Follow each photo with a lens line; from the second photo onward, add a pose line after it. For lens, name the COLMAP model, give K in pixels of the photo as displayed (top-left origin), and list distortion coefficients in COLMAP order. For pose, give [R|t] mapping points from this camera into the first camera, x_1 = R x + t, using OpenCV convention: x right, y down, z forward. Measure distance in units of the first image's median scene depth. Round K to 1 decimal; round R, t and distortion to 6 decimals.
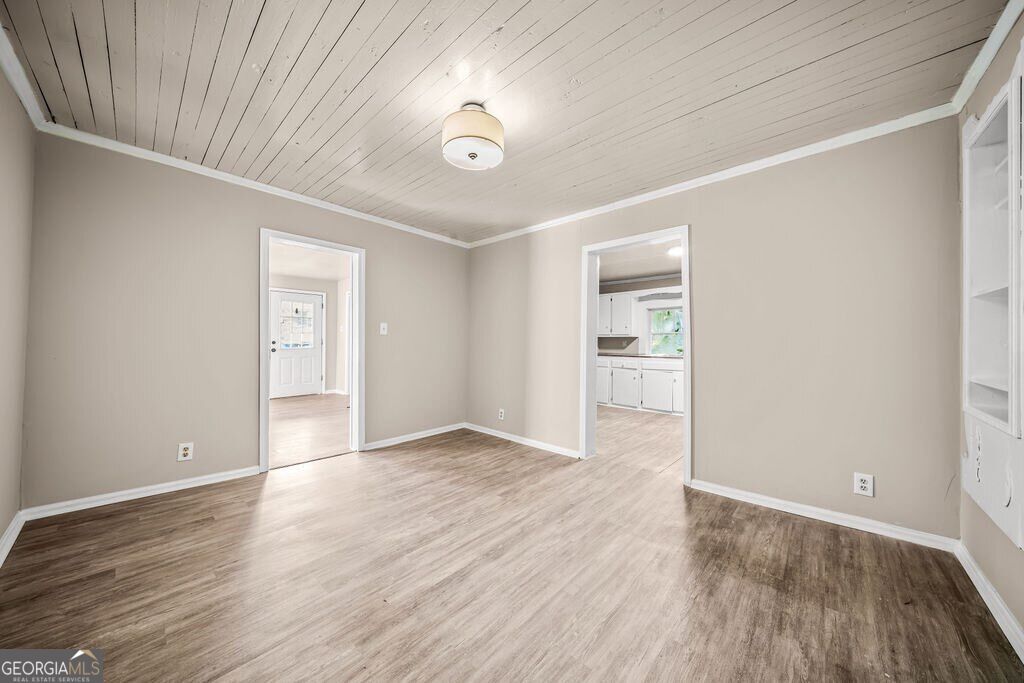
lens RADIAL K [[347.6, 0, 510.7], [0, 347.6, 341.4], [0, 0, 1]] dist [-0.001978, -0.000059]
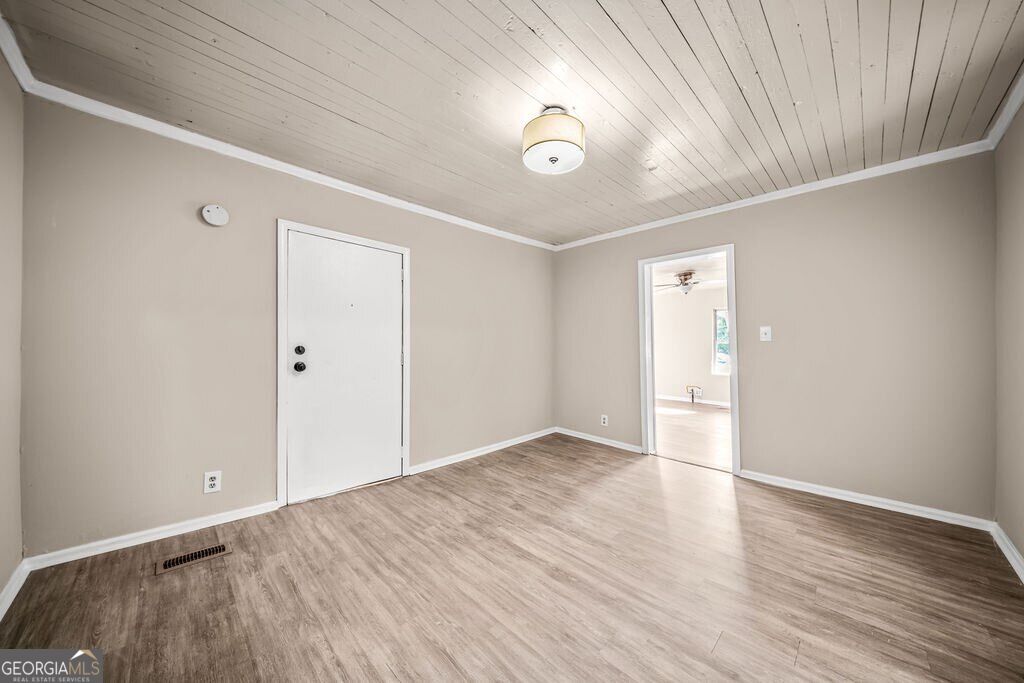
lens RADIAL K [[347.6, 0, 510.7], [0, 347.6, 341.4], [0, 0, 1]] dist [-0.001978, -0.000059]
pose [[-0.051855, -0.030839, -0.998178, 0.717948], [-0.002520, 0.999524, -0.030749, 0.016234], [0.998651, 0.000921, -0.051908, 0.732803]]
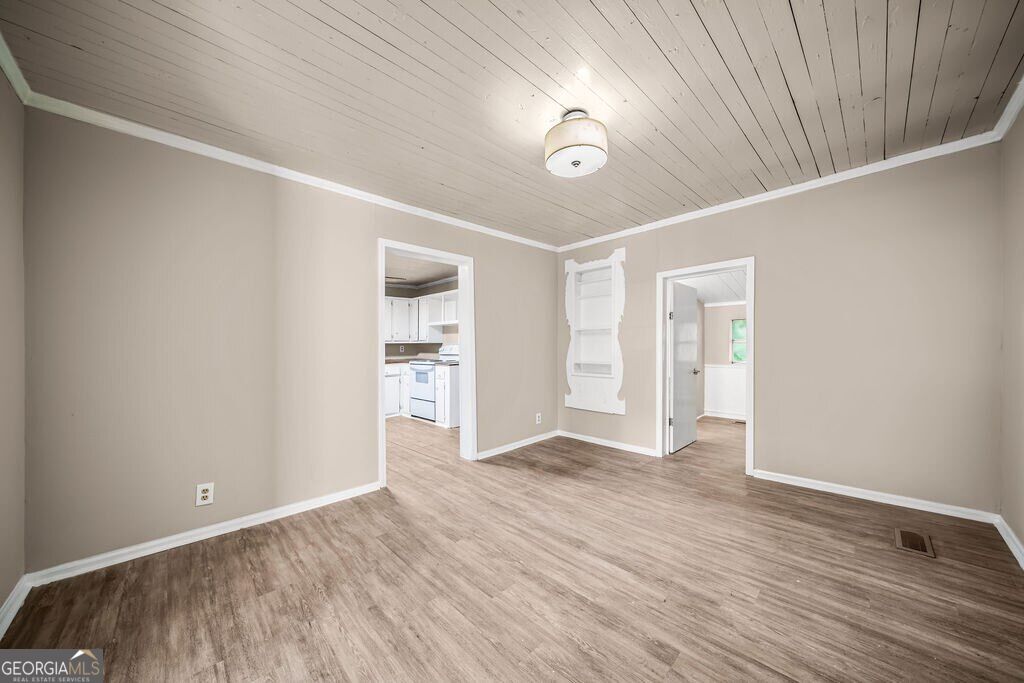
lens RADIAL K [[358.1, 0, 518.7], [0, 358.1, 344.7], [0, 0, 1]] dist [-0.000959, -0.000033]
pose [[0.039225, 0.006536, 0.999209, -0.937243], [0.008621, 0.999939, -0.006880, -0.001194], [-0.999193, 0.008884, 0.039166, 0.902294]]
